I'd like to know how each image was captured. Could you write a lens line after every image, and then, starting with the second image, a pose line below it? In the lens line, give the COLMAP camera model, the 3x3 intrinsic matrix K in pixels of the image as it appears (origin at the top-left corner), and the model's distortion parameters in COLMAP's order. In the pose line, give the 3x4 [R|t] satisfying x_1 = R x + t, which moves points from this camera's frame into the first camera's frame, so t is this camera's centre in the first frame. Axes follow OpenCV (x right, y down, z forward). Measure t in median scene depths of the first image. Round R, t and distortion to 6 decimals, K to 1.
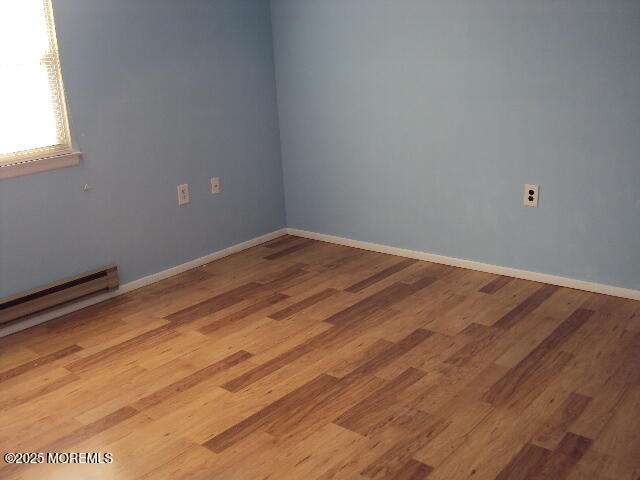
lens RADIAL K [[656.9, 0, 320.0], [0, 656.9, 240.0], [0, 0, 1]] dist [-0.202735, 0.223417]
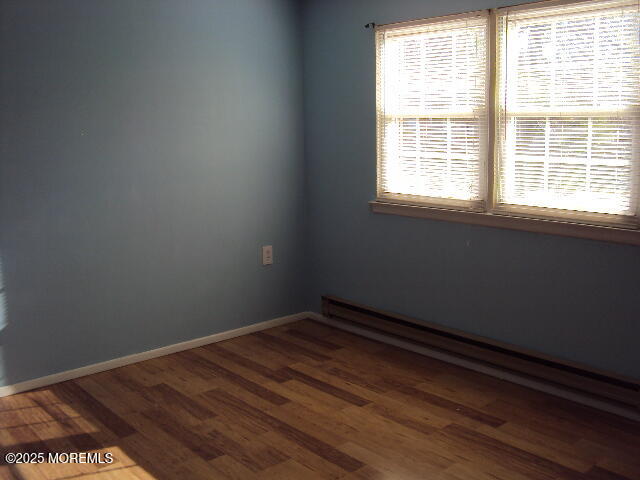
lens RADIAL K [[656.9, 0, 320.0], [0, 656.9, 240.0], [0, 0, 1]] dist [-0.202735, 0.223417]
pose [[-0.116194, 0.227040, -0.966929, 0.495393], [-0.276710, 0.927580, 0.251052, -0.244806], [0.953903, 0.296729, -0.044955, 0.752291]]
